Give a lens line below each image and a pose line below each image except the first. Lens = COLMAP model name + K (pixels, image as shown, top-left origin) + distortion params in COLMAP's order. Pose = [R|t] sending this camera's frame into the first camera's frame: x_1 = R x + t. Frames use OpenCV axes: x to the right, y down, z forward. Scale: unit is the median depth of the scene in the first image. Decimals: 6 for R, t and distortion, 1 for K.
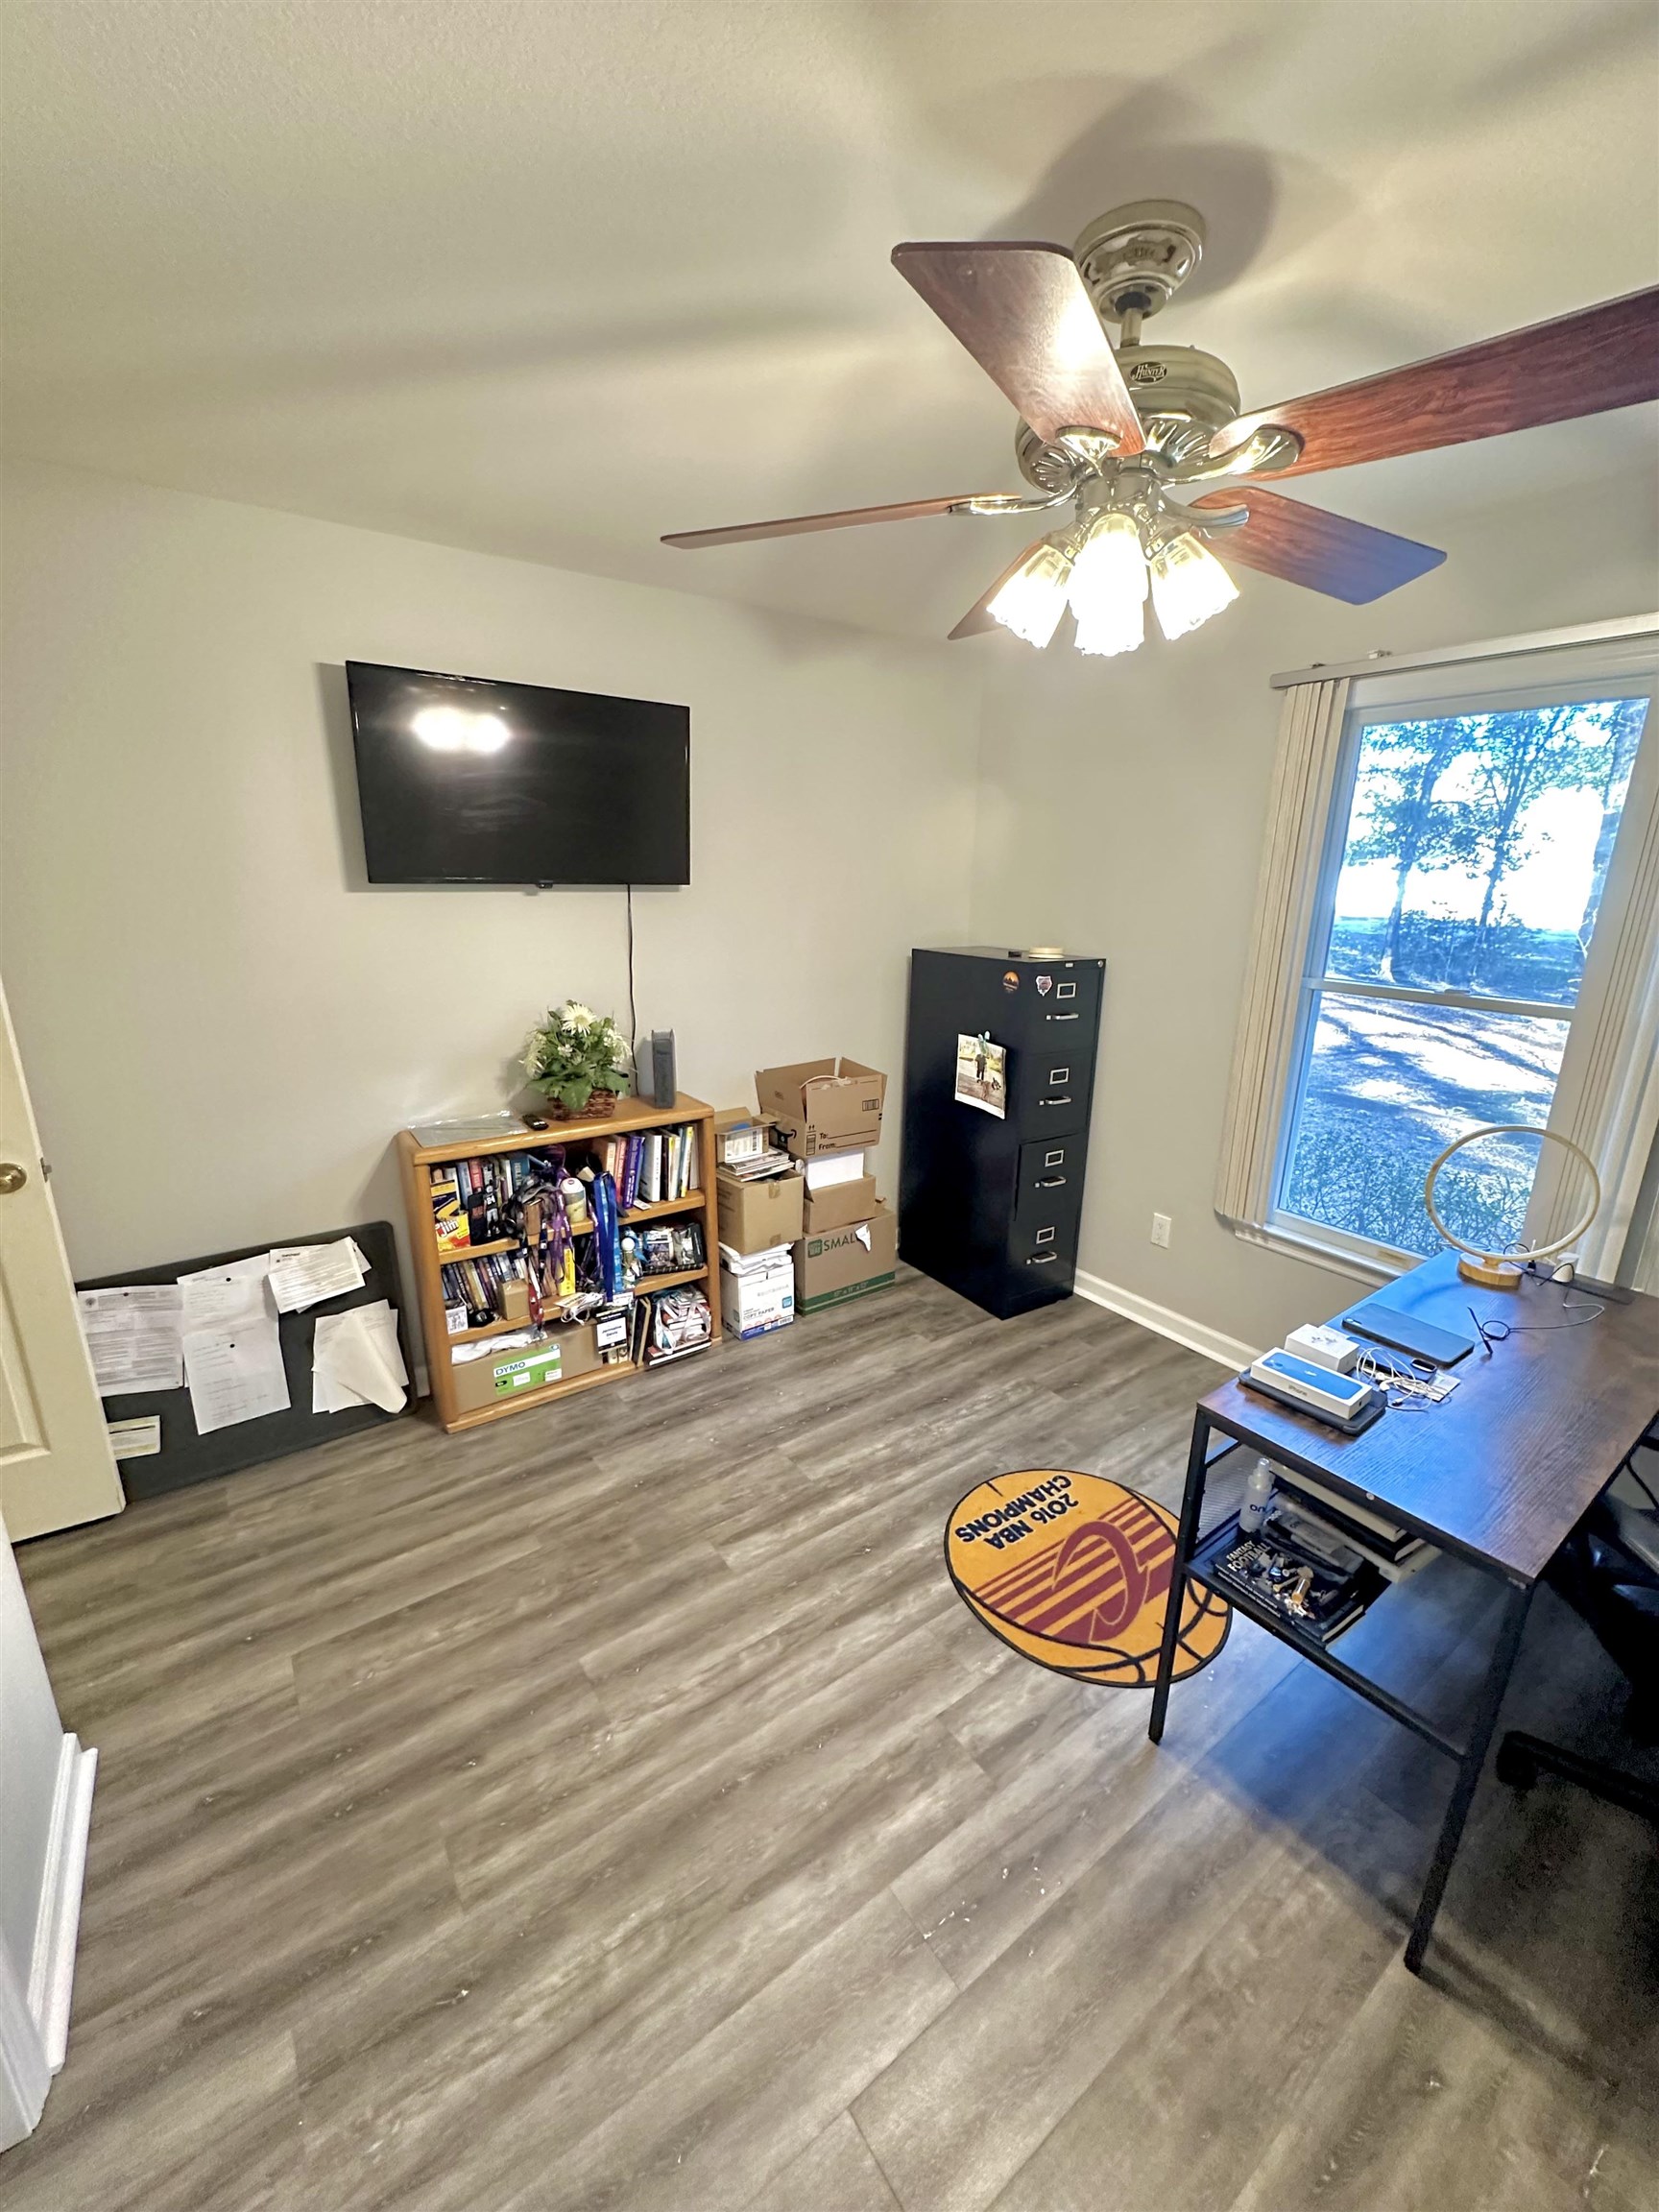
lens RADIAL K [[879.4, 0, 824.6], [0, 879.4, 1108.7], [0, 0, 1]] dist [-0.006676, 0.001137]
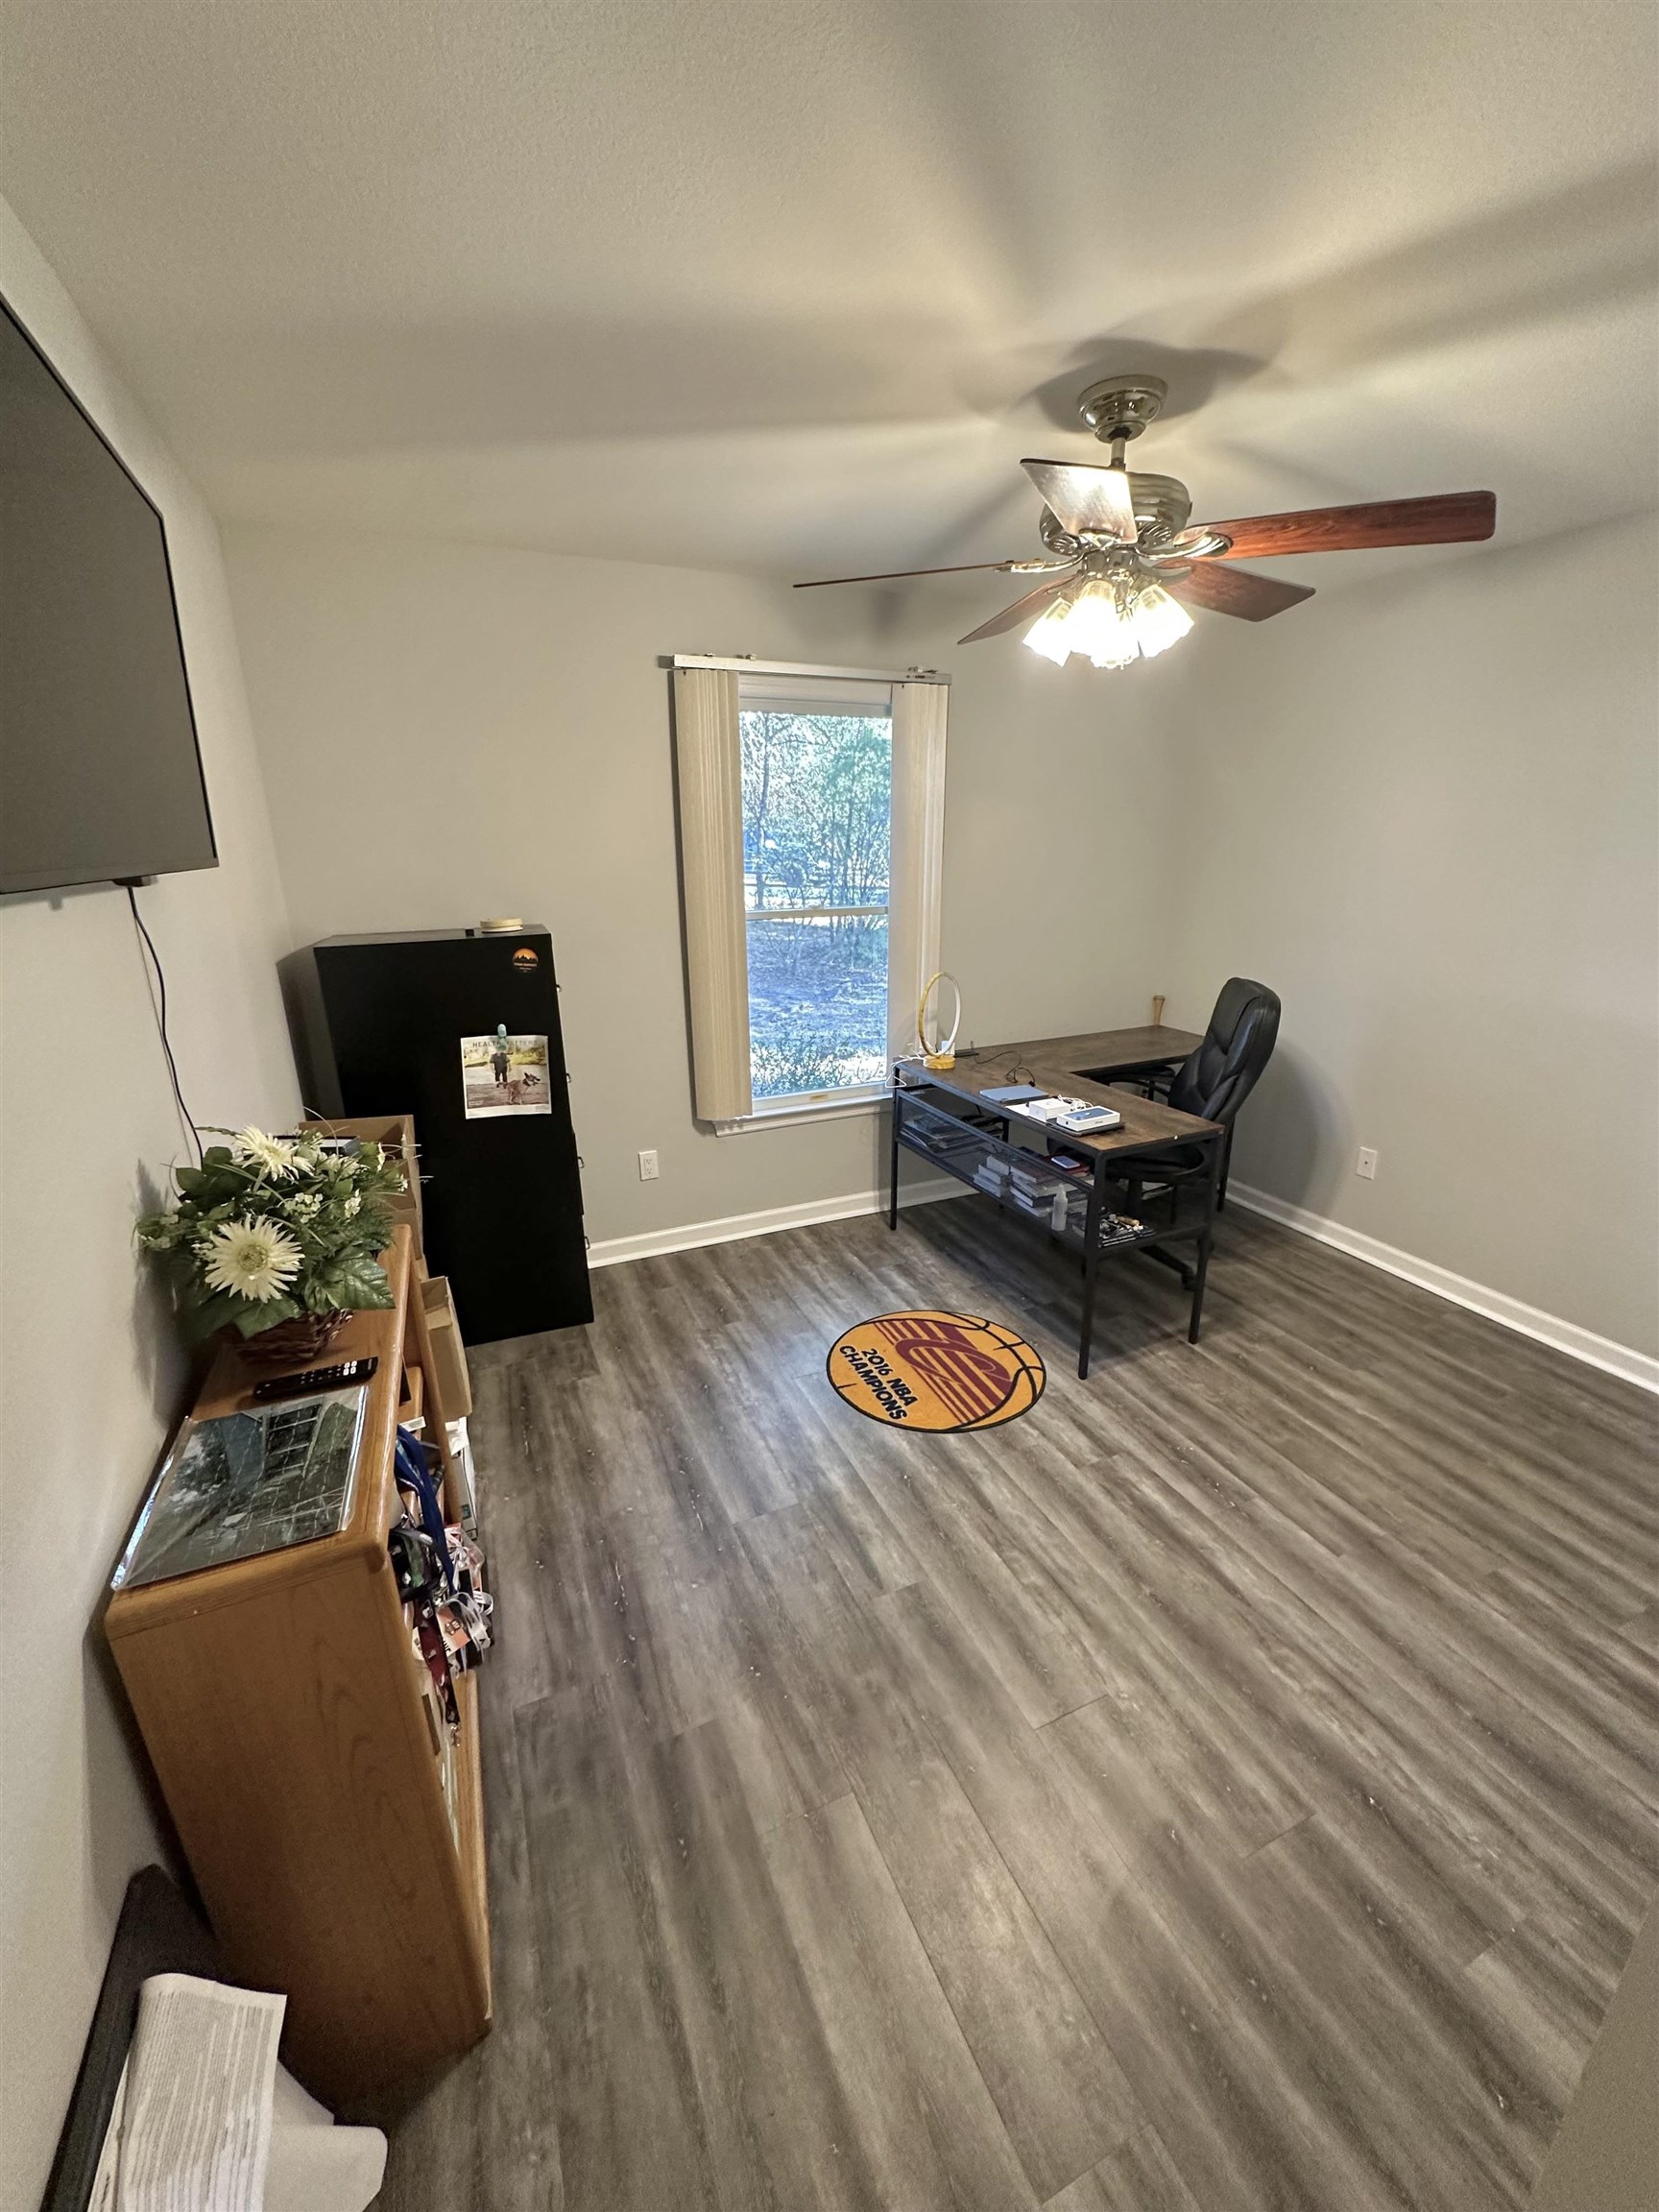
lens RADIAL K [[879.4, 0, 828.6], [0, 879.4, 1108.3], [0, 0, 1]] dist [-0.006676, 0.001137]
pose [[0.200143, -0.310485, 0.929270, -0.854906], [0.273914, 0.928372, 0.251190, -0.210394], [-0.940699, 0.204266, 0.270853, 0.744229]]
